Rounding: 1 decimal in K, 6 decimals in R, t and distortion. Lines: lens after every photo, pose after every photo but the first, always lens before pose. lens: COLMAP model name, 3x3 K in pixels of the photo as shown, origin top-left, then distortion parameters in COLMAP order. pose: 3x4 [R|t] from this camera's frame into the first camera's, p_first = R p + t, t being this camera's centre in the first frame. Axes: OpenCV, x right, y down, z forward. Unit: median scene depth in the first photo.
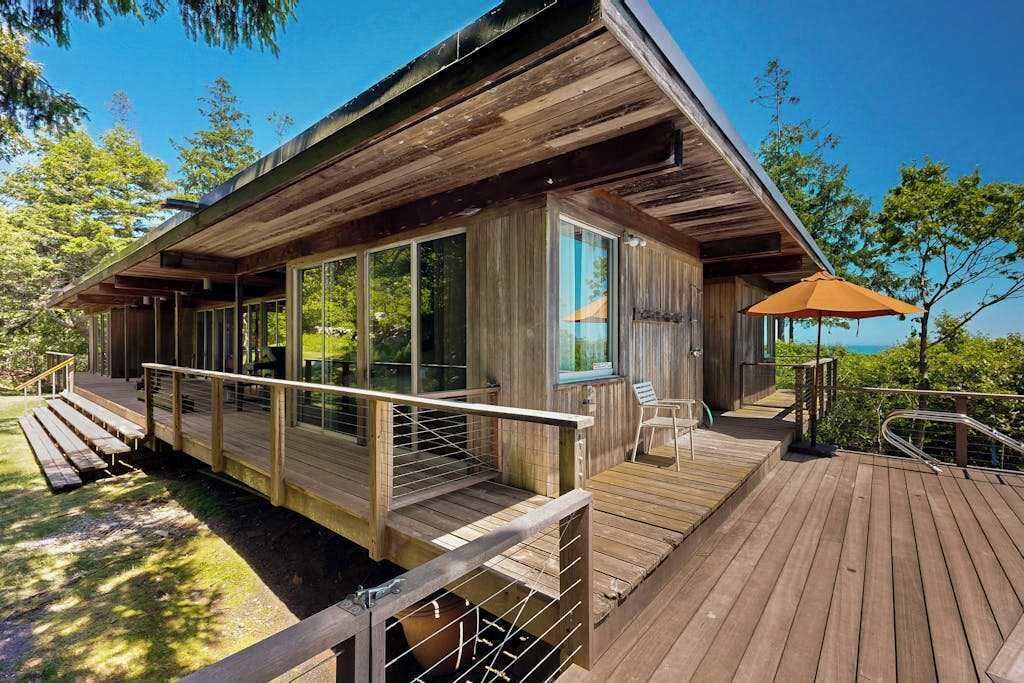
lens RADIAL K [[444.2, 0, 510.8], [0, 444.2, 341.2], [0, 0, 1]] dist [-0.000807, -0.000135]
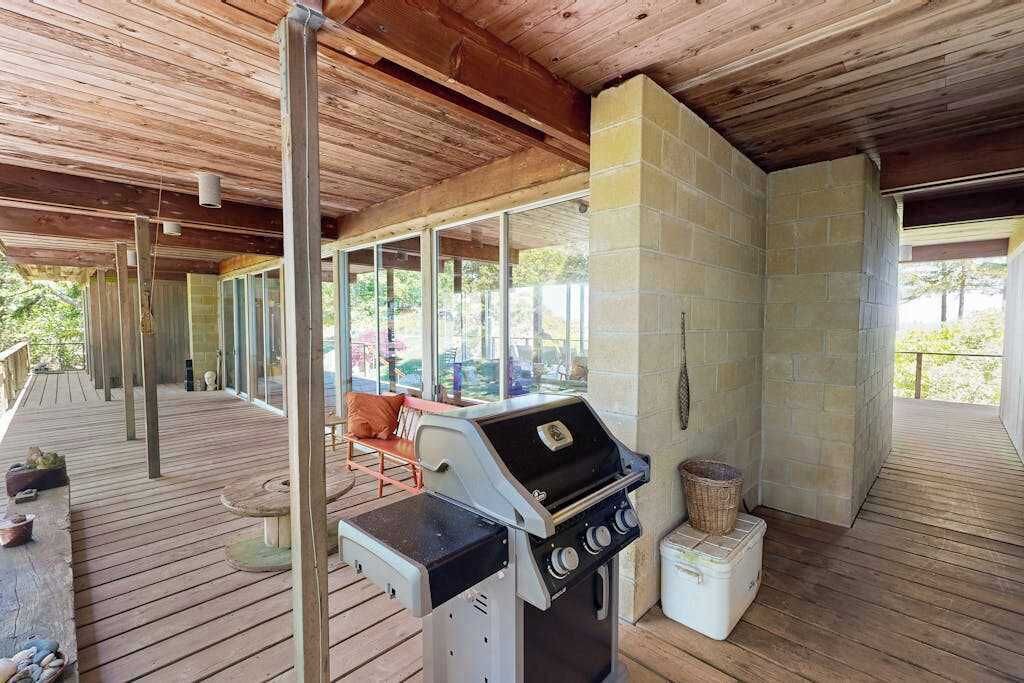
lens RADIAL K [[444.2, 0, 513.7], [0, 444.2, 341.3], [0, 0, 1]] dist [-0.000807, -0.000135]
pose [[0.996913, 0.001173, -0.078504, -0.256570], [0.002244, 0.999054, 0.043421, -0.009074], [0.078481, -0.043464, 0.995968, 0.416320]]
